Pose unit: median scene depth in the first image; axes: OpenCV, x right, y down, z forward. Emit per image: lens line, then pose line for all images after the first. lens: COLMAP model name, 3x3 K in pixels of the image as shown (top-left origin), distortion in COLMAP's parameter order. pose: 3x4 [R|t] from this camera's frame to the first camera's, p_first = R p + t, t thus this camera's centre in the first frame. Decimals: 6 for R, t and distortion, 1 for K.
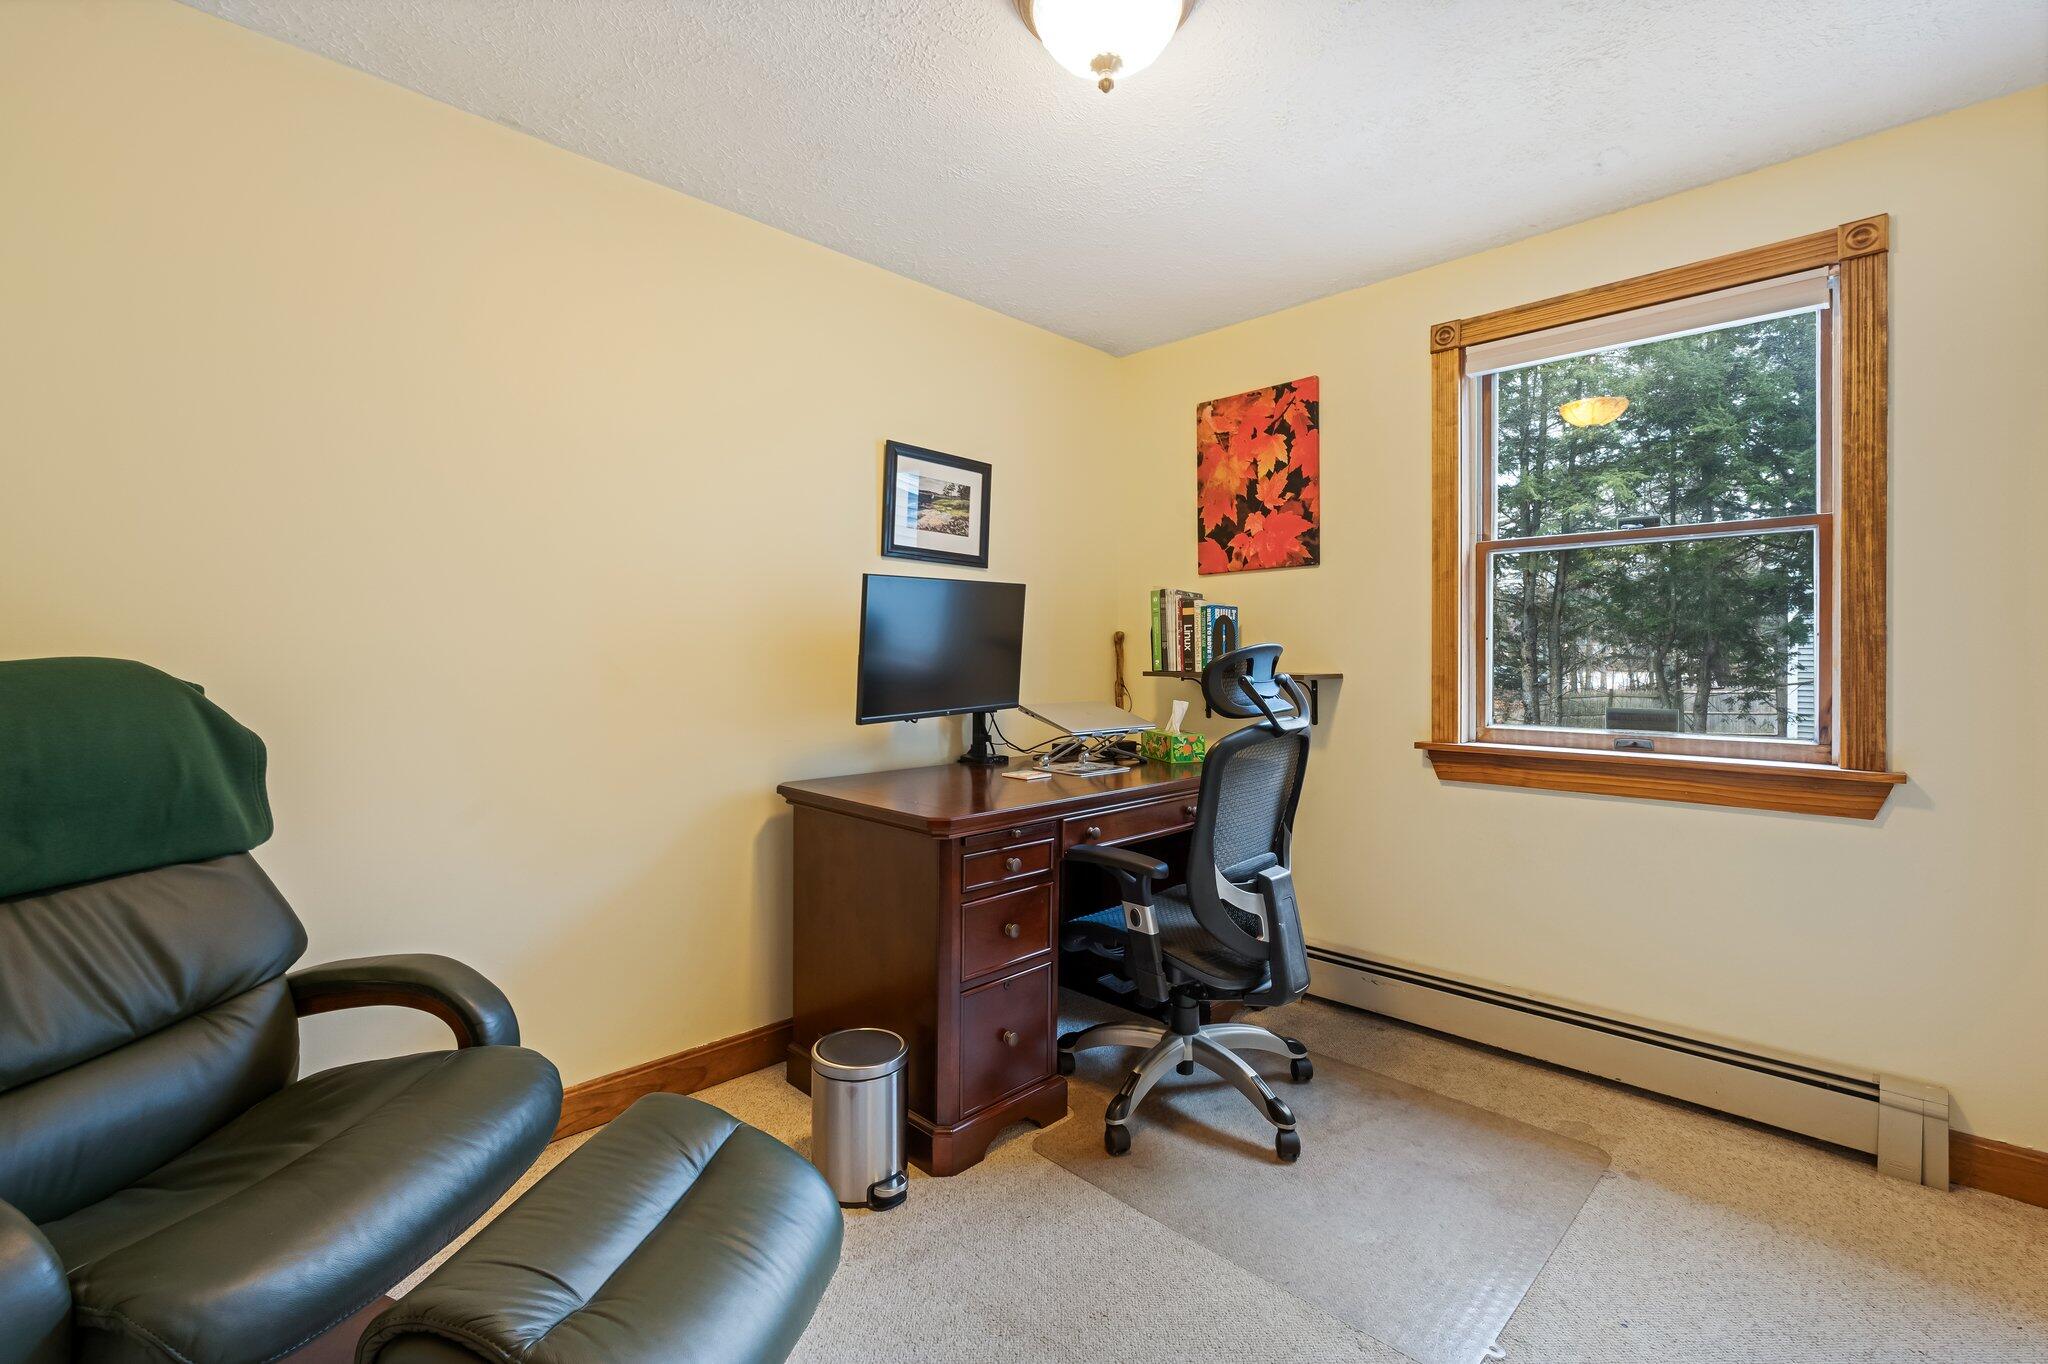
lens RADIAL K [[914.3, 0, 1024.0], [0, 914.3, 682.0], [0, 0, 1]] dist [-0.000361, -0.000034]
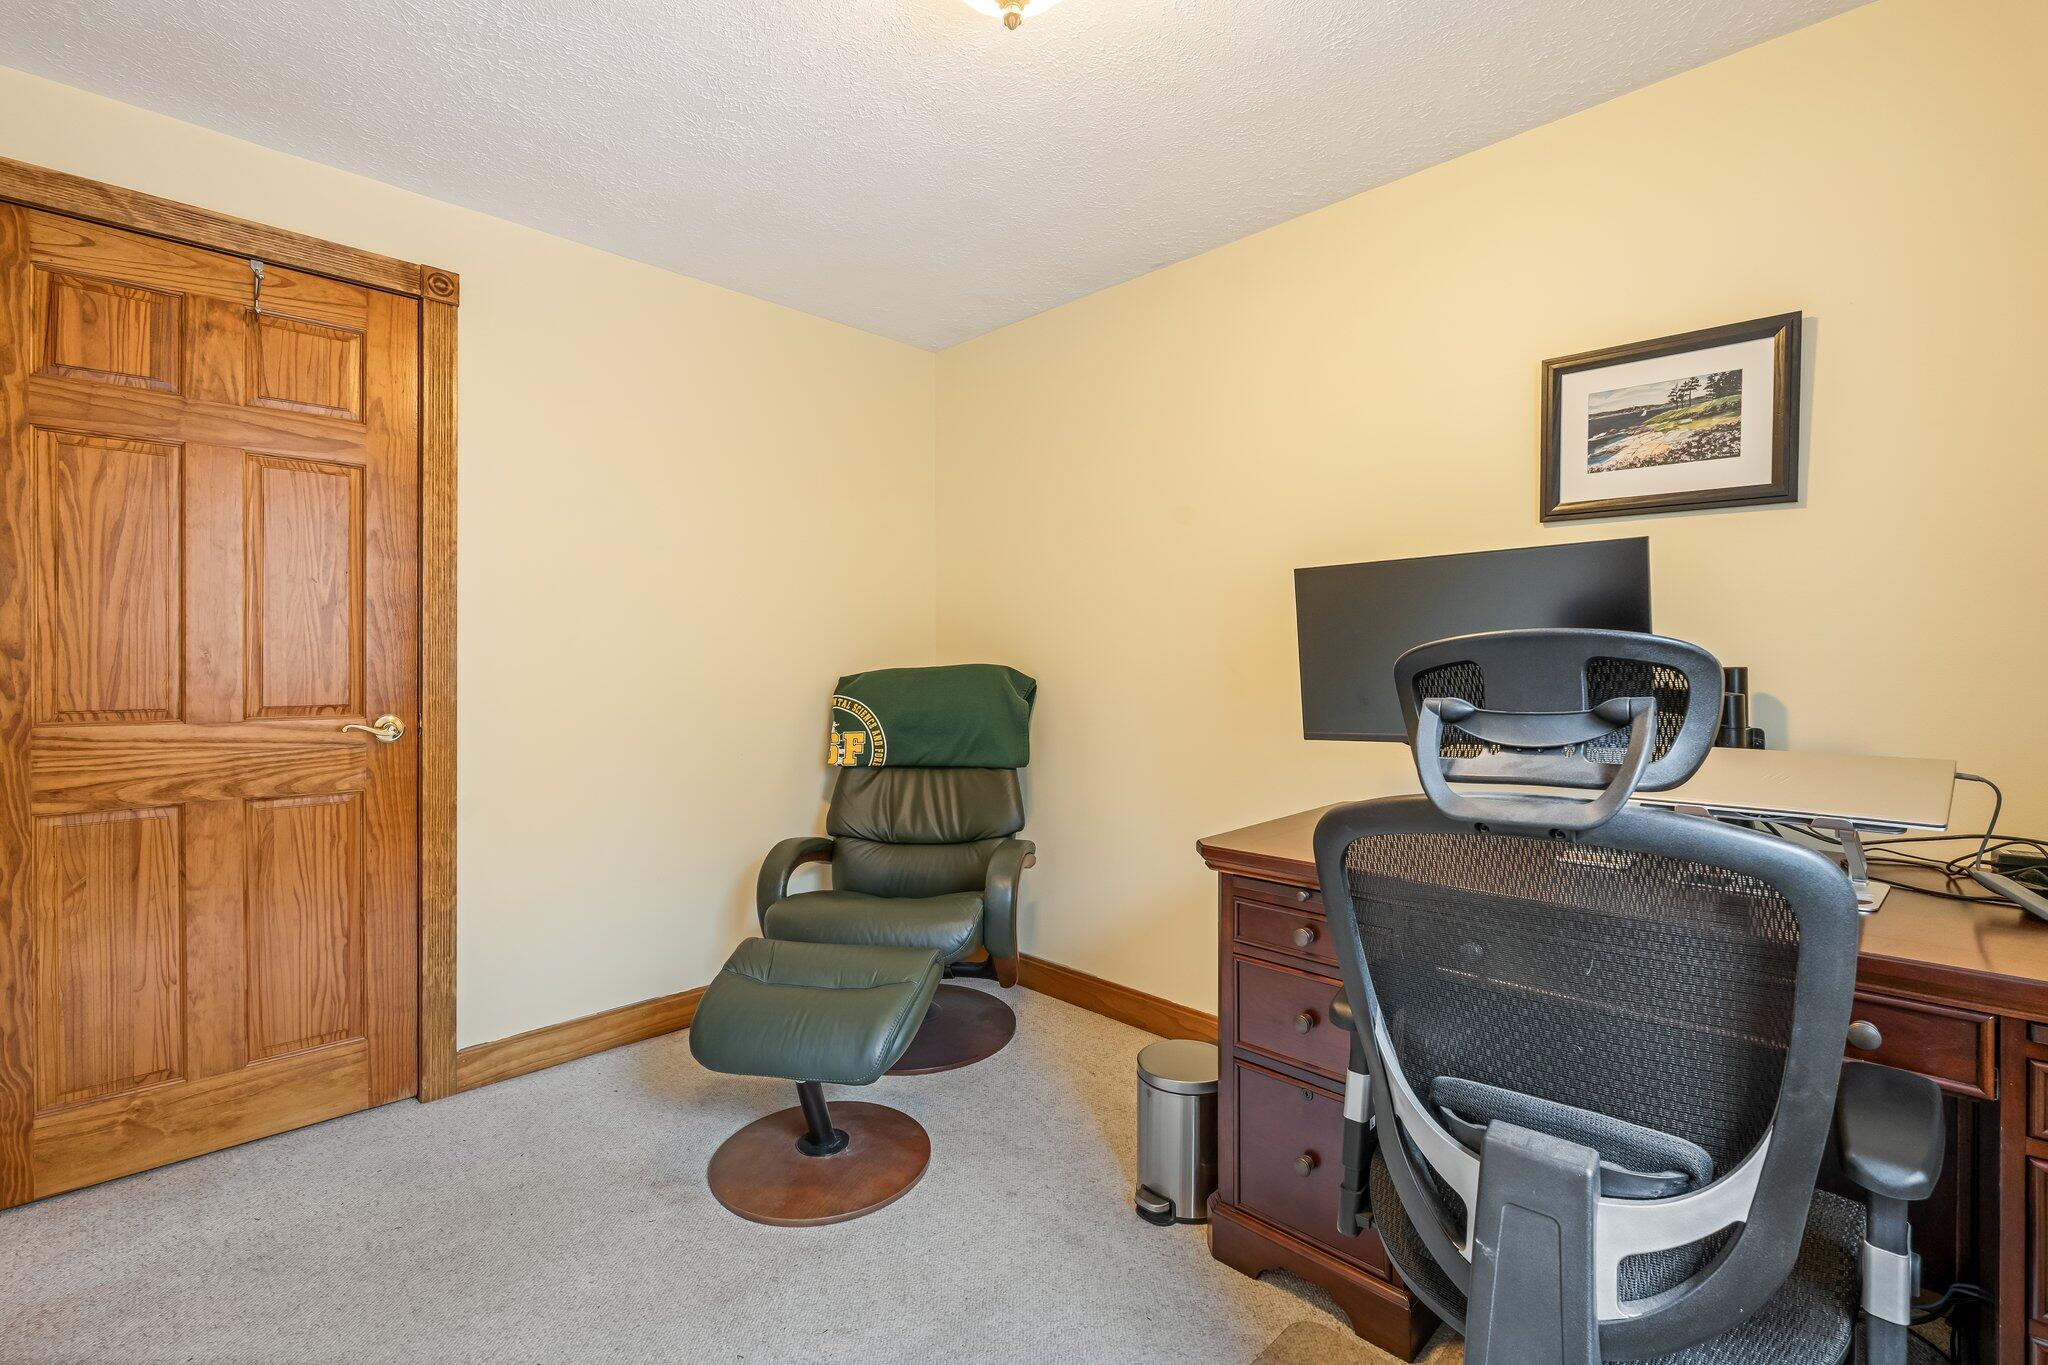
lens RADIAL K [[893.5, 0, 1024.0], [0, 893.5, 682.5], [0, 0, 1]] dist [-0.001905, 0.000039]
pose [[0.005192, 0.028453, -0.999582, 0.530164], [-0.016396, 0.999463, 0.028365, -0.023287], [0.999852, 0.016242, 0.005656, 0.559722]]
